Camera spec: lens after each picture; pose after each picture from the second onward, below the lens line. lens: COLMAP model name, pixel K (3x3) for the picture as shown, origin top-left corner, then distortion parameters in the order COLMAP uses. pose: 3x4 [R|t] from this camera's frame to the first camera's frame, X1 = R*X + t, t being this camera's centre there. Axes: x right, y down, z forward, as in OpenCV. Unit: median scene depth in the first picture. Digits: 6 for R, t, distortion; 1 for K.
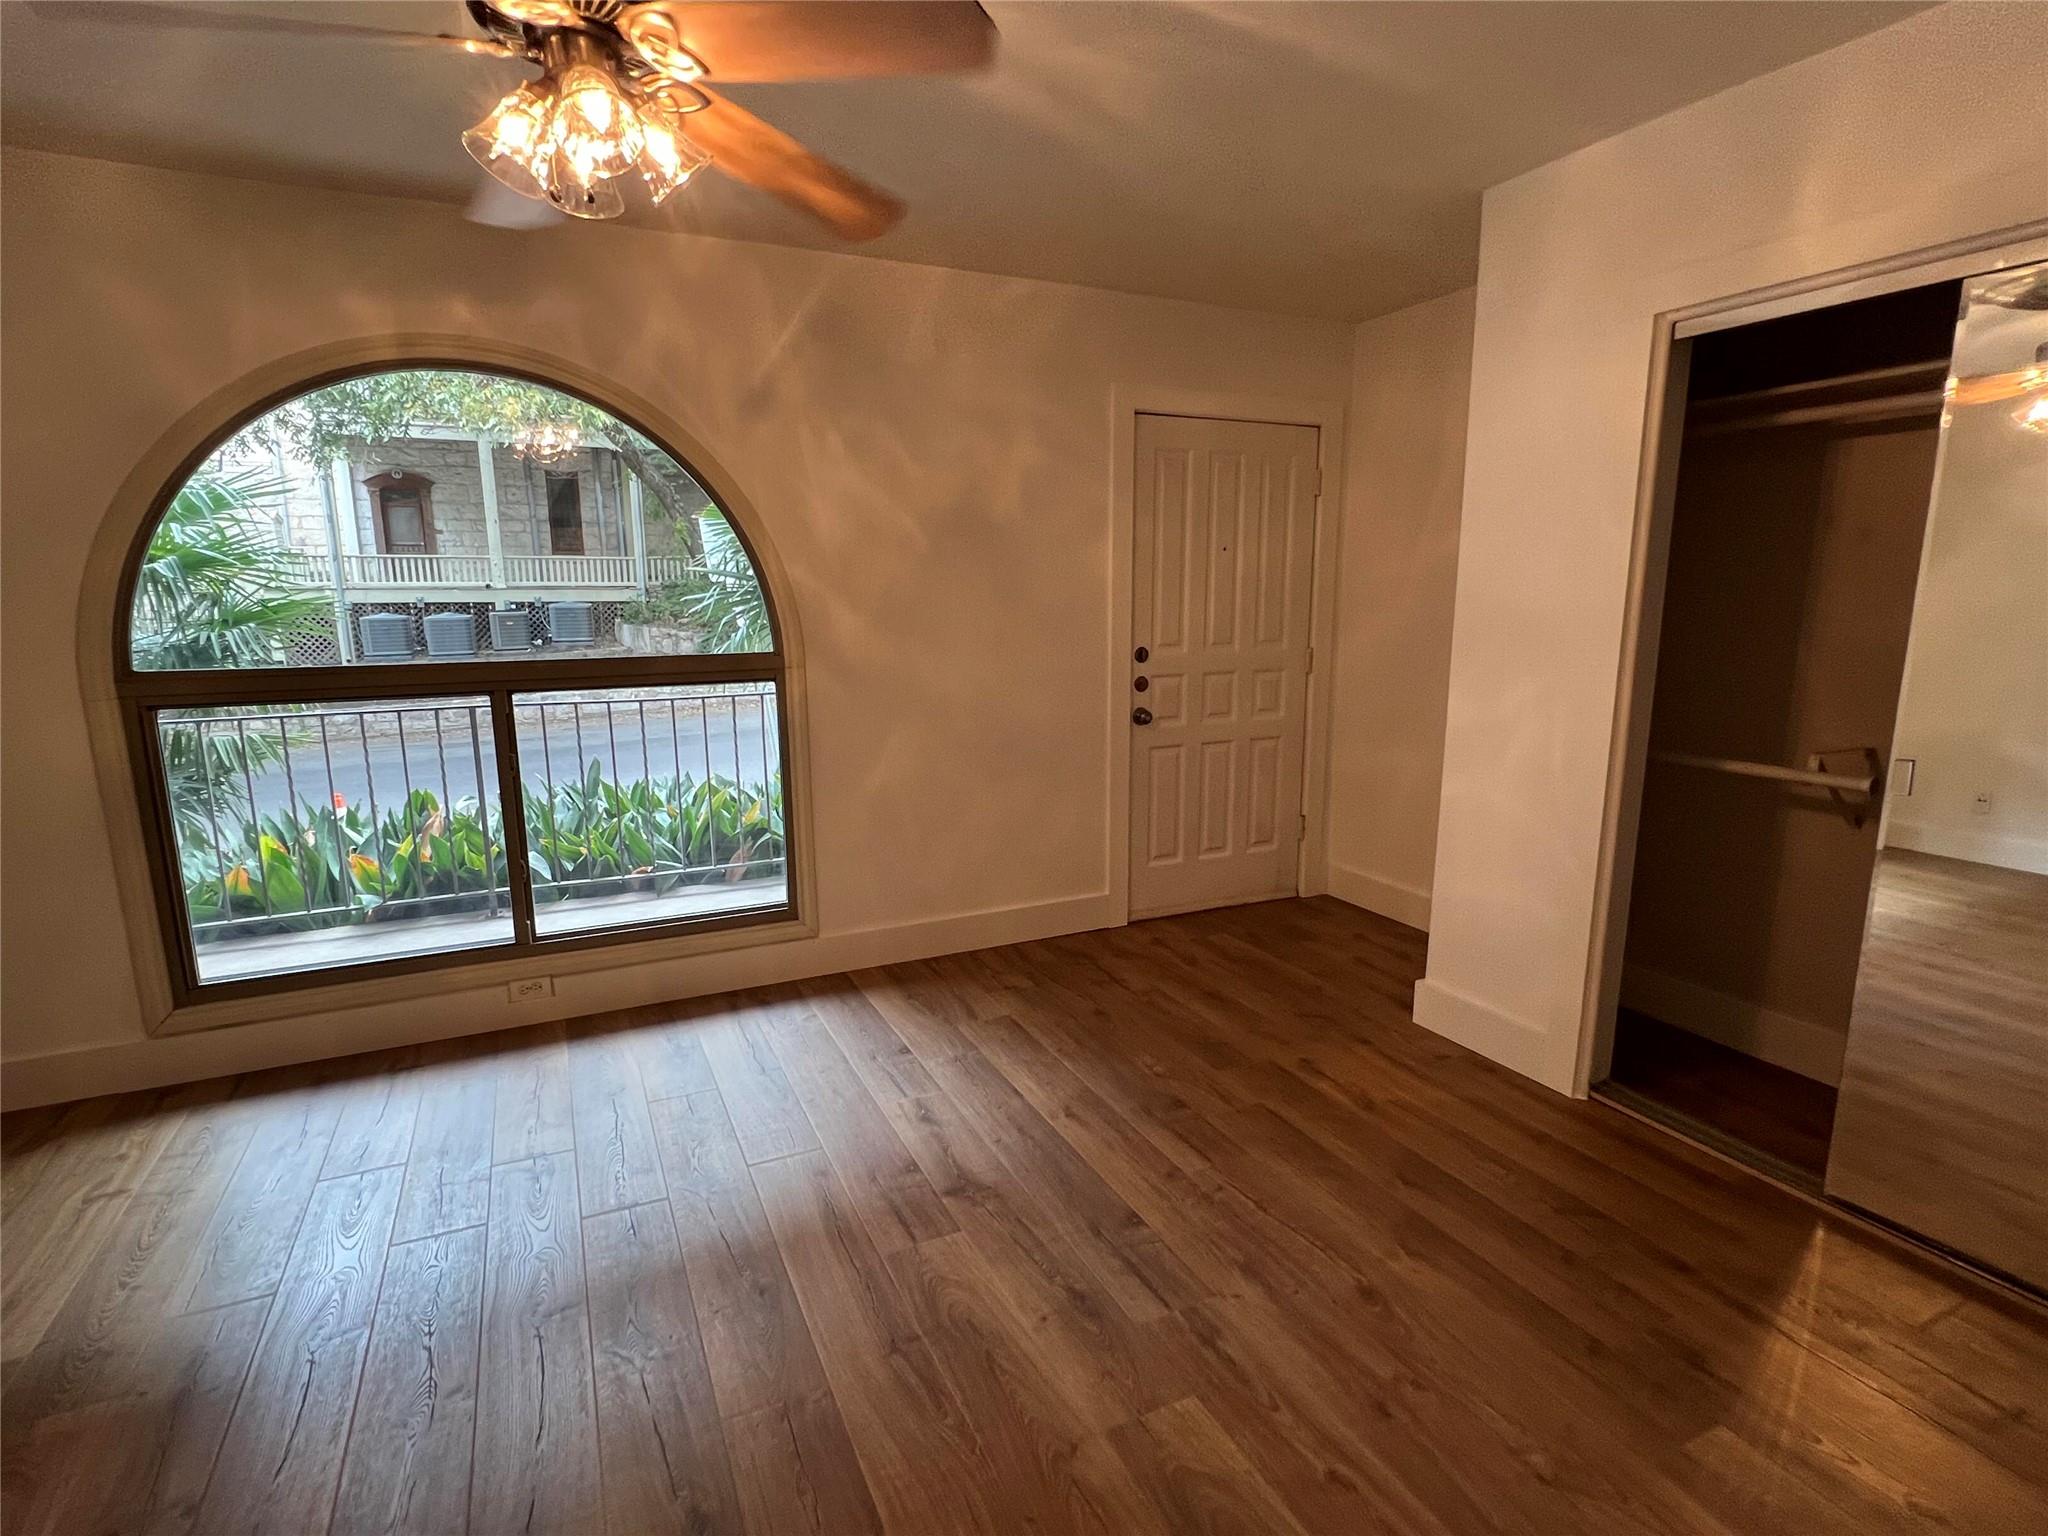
lens RADIAL K [[1019.7, 0, 1002.7], [0, 1019.7, 789.7], [0, 0, 1]] dist [-0.005952, 0.001963]
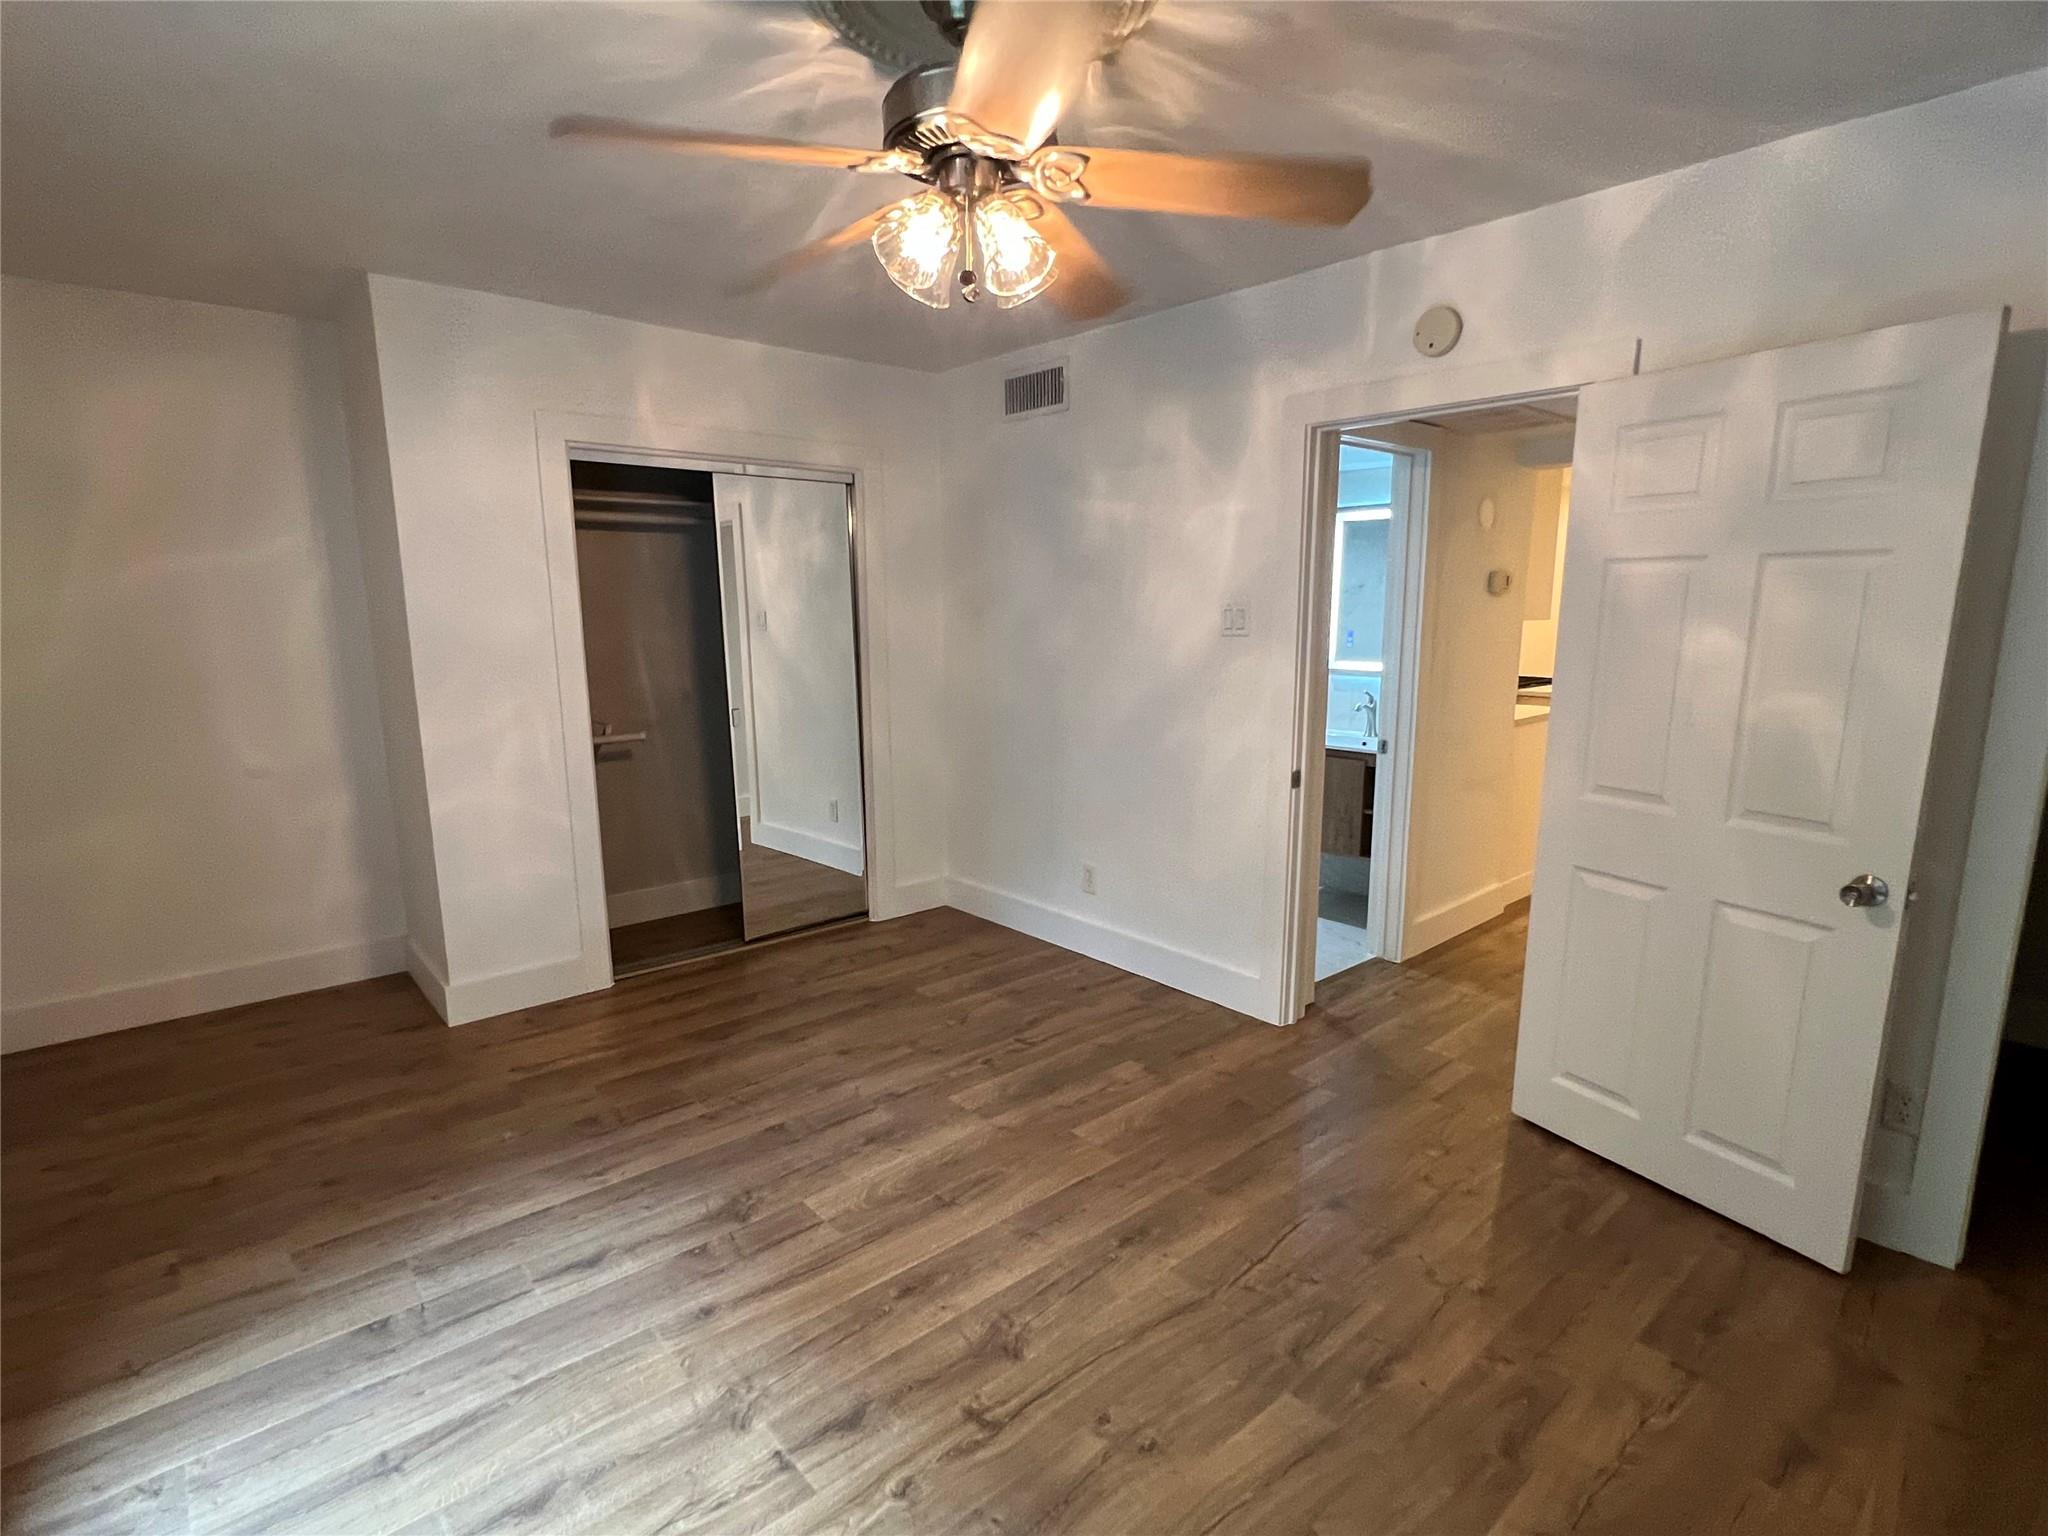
lens RADIAL K [[1019.7, 0, 1002.7], [0, 1019.7, 789.7], [0, 0, 1]] dist [-0.005952, 0.001963]
pose [[-0.279776, -0.168840, 0.945102, -0.712067], [0.190240, 0.955145, 0.226950, -0.140266], [-0.941028, 0.243292, -0.235107, 0.618783]]
